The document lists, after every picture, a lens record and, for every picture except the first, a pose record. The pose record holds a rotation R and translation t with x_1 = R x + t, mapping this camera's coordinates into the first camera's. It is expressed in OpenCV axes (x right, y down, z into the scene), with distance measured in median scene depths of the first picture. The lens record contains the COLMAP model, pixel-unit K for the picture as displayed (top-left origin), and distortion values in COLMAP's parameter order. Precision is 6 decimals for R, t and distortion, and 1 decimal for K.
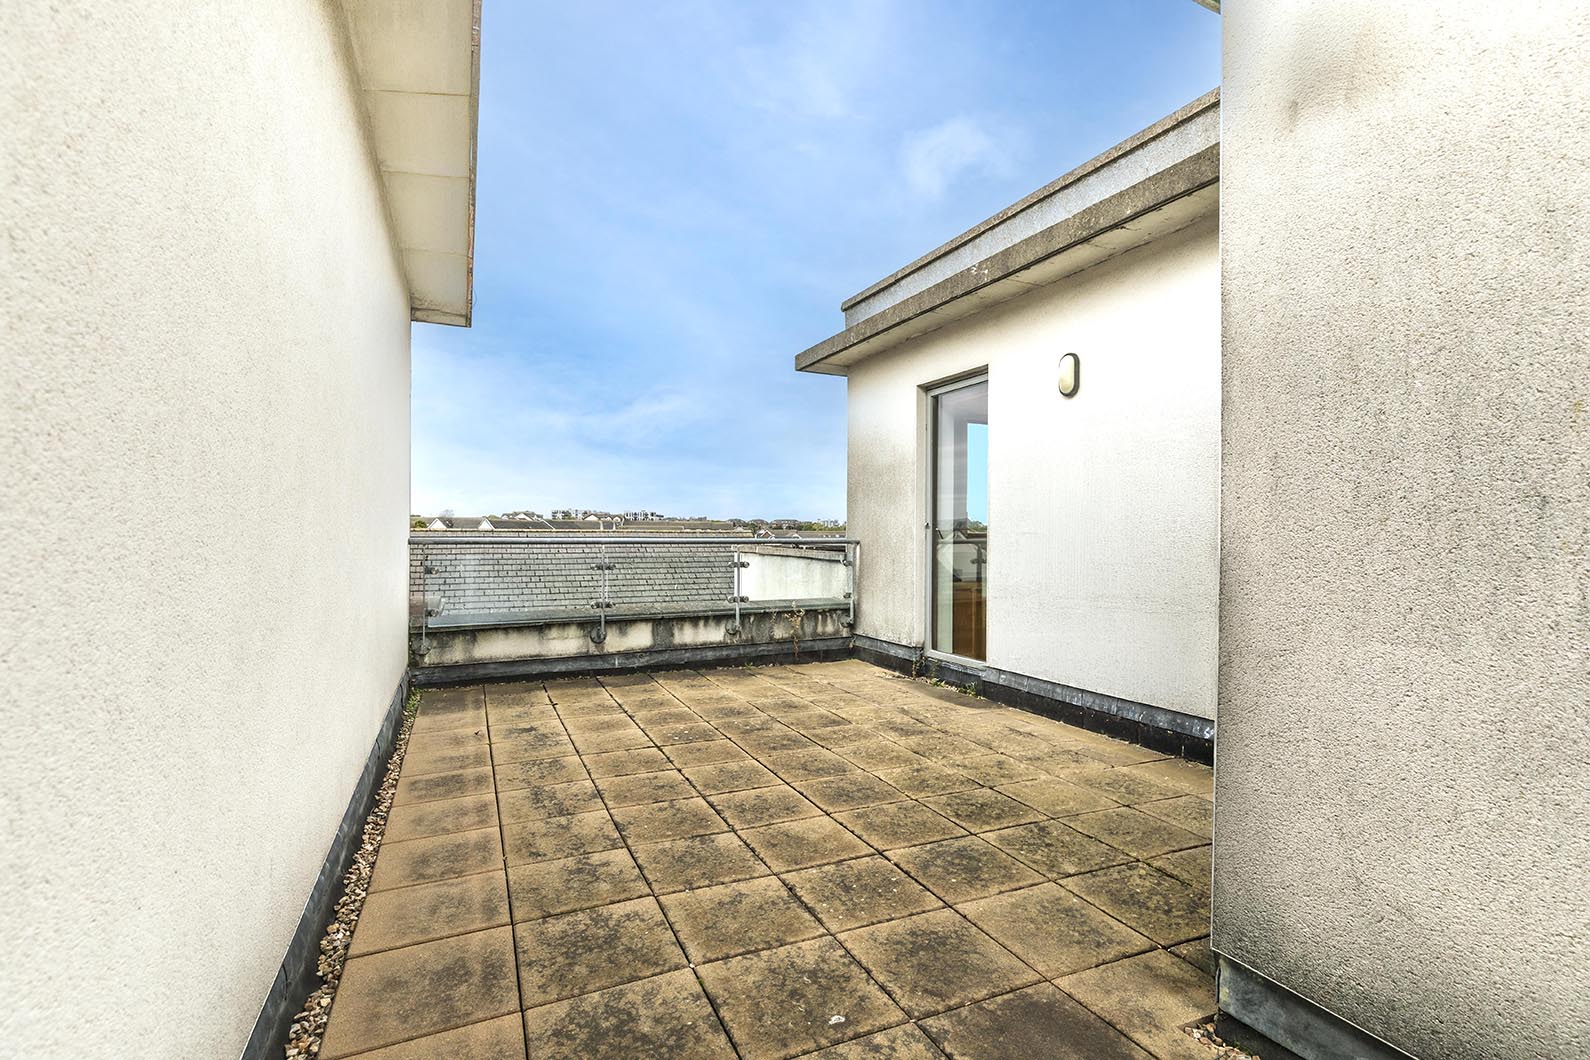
lens RADIAL K [[714.9, 0, 795.0], [0, 714.9, 530.0], [0, 0, 1]] dist [0.002225, -0.000080]
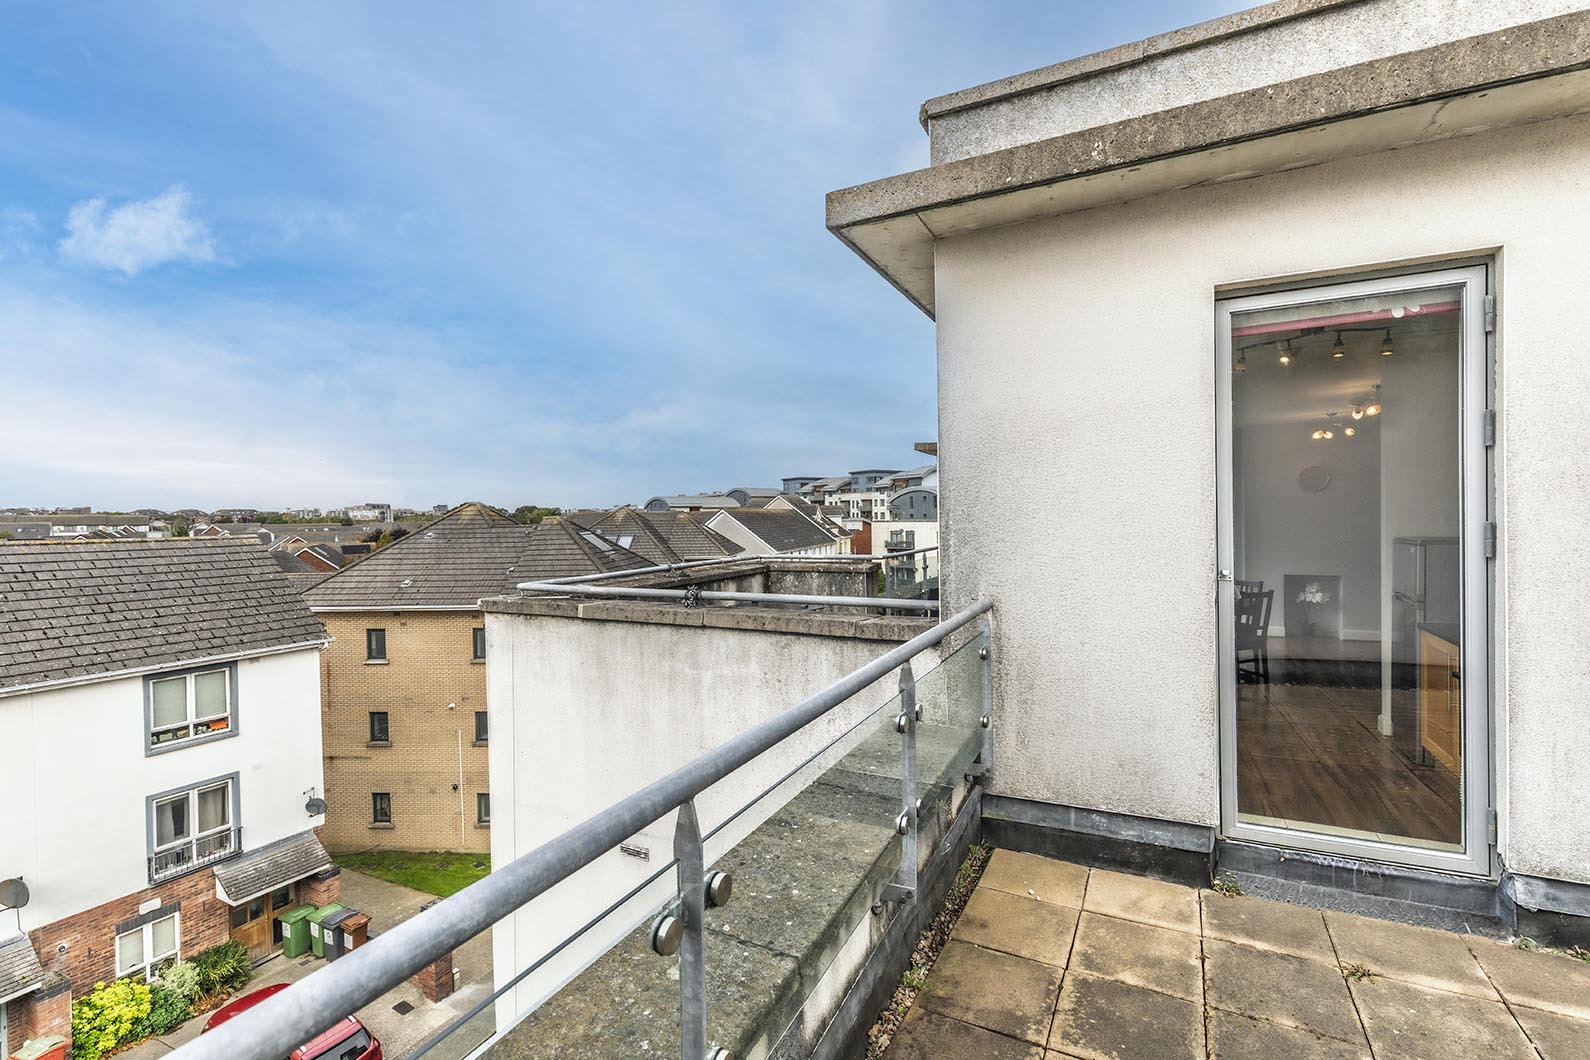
lens RADIAL K [[720.3, 0, 795.6], [0, 720.3, 522.3], [0, 0, 1]] dist [0.003575, 0.000588]
pose [[0.792657, -0.024096, 0.609192, -0.100439], [0.018540, 0.999709, 0.015419, -0.015649], [-0.609386, -0.000928, 0.792873, 0.224455]]
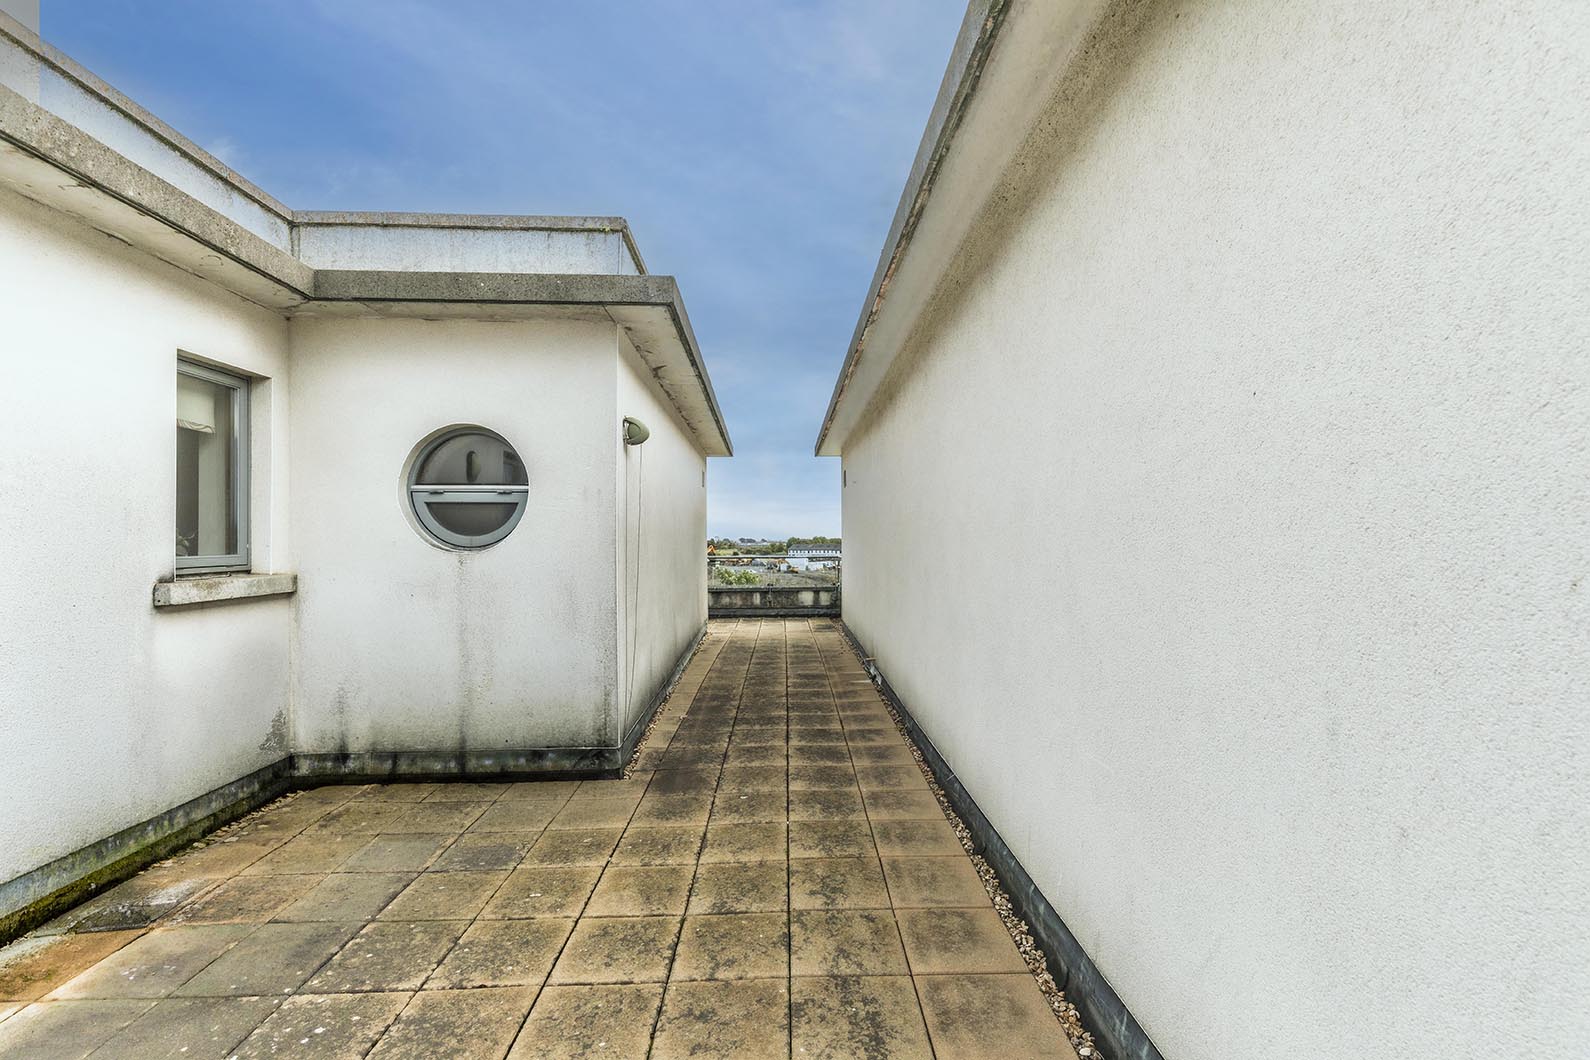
lens RADIAL K [[714.9, 0, 795.0], [0, 714.9, 530.0], [0, 0, 1]] dist [0.002225, -0.000080]
pose [[-0.915396, 0.003047, 0.402542, -0.636415], [-0.001579, 0.999936, -0.011160, -0.112966], [-0.402551, -0.010851, -0.915333, 1.865868]]
